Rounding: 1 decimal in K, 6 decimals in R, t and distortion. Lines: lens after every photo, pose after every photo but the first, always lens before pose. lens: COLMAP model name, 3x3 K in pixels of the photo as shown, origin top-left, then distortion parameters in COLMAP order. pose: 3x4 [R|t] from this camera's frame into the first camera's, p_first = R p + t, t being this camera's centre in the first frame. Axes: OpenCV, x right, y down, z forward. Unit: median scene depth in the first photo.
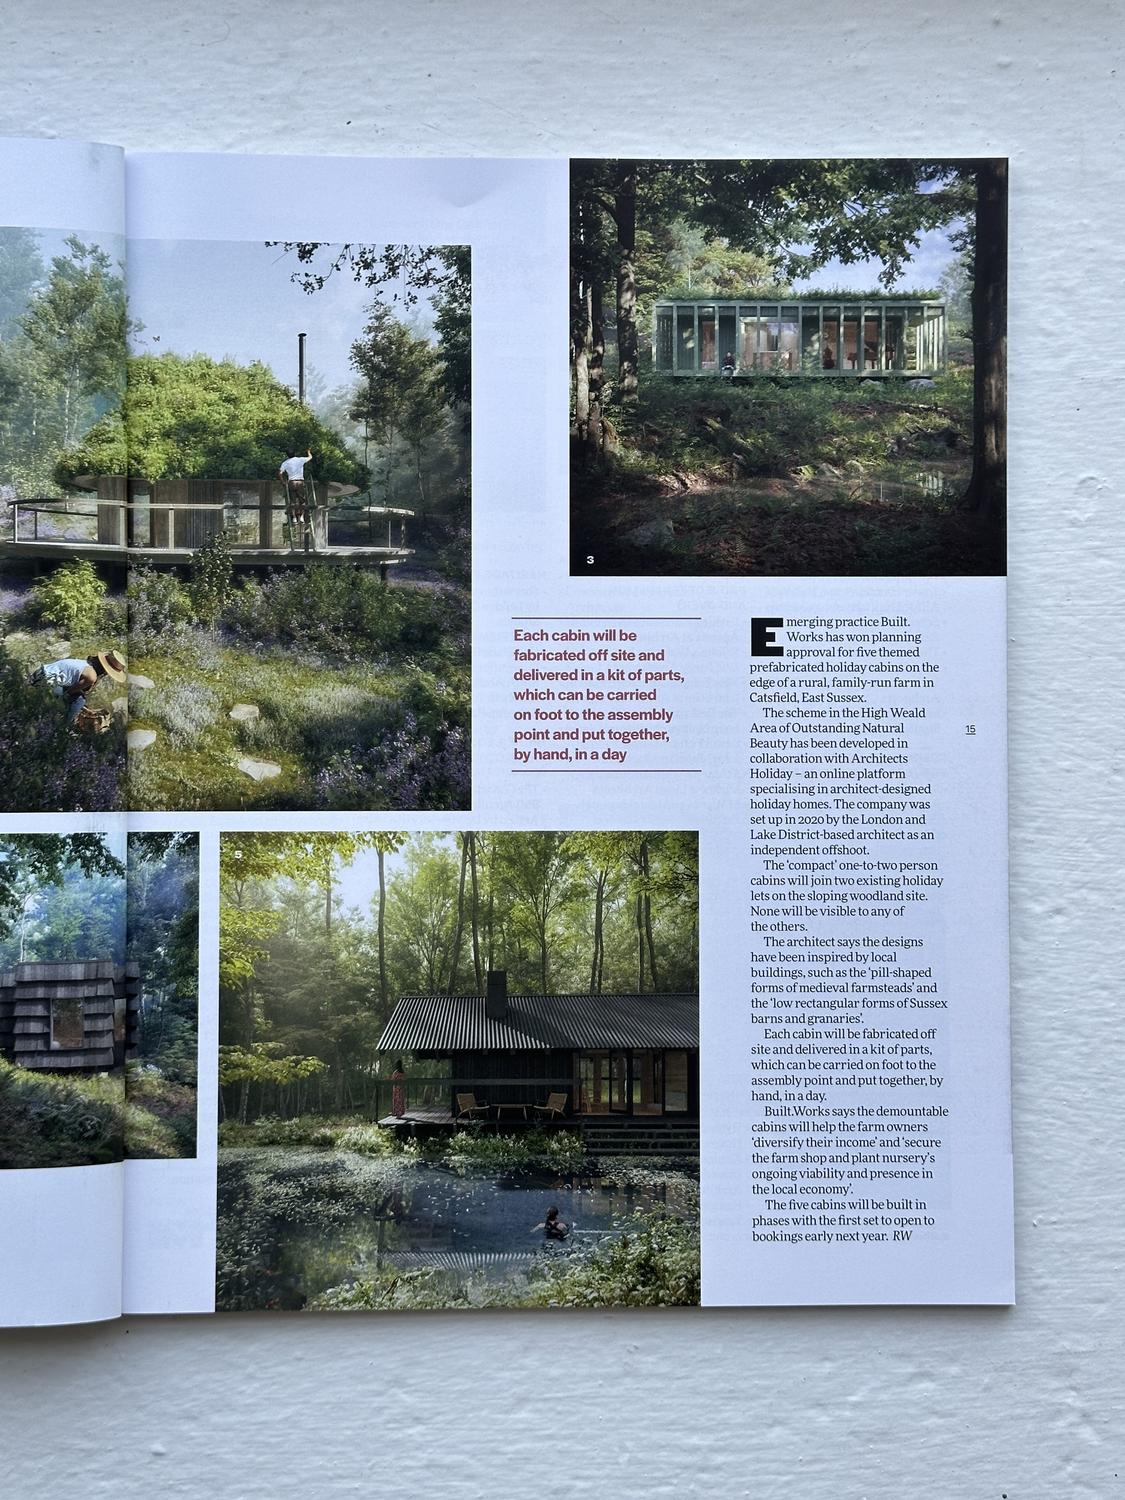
lens RADIAL K [[2111.4, 0, 562.5], [0, 2111.4, 750.0], [0, 0, 1]] dist [0.209583, -0.565561]
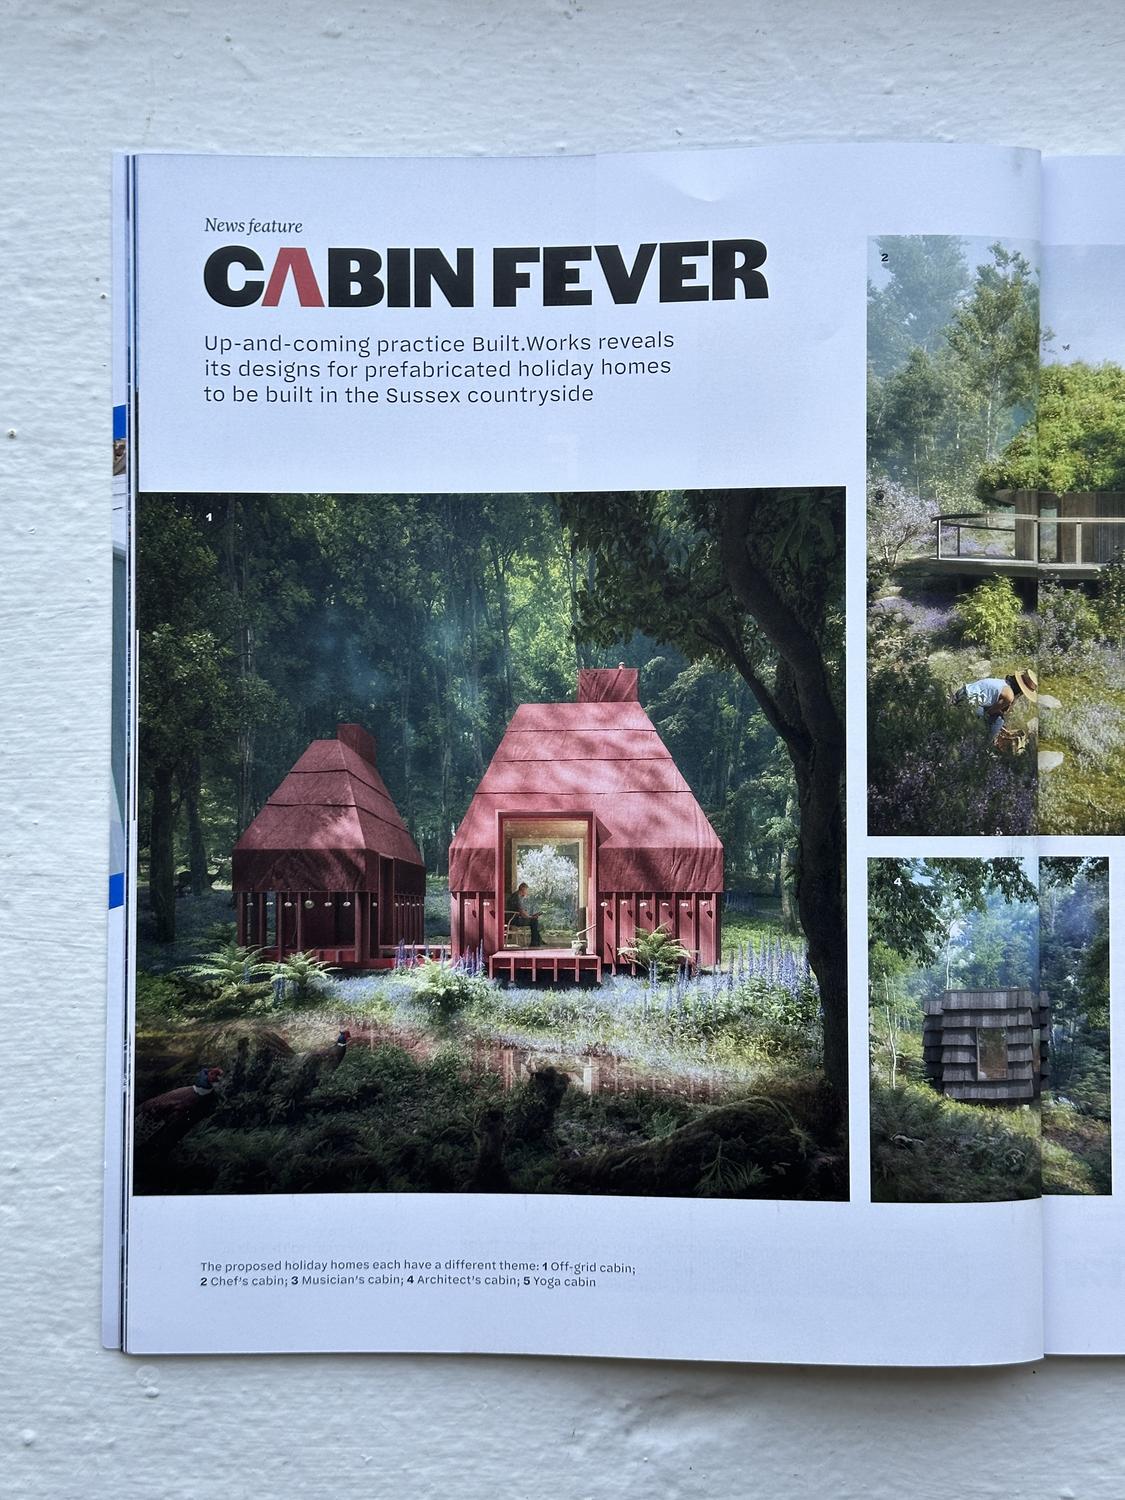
lens RADIAL K [[2111.4, 0, 562.5], [0, 2111.4, 750.0], [0, 0, 1]] dist [0.209583, -0.565561]
pose [[0.999932, 0.003740, -0.011078, -0.413096], [-0.003755, 0.999992, -0.001336, -0.007936], [0.011073, 0.001378, 0.999938, 0.027225]]
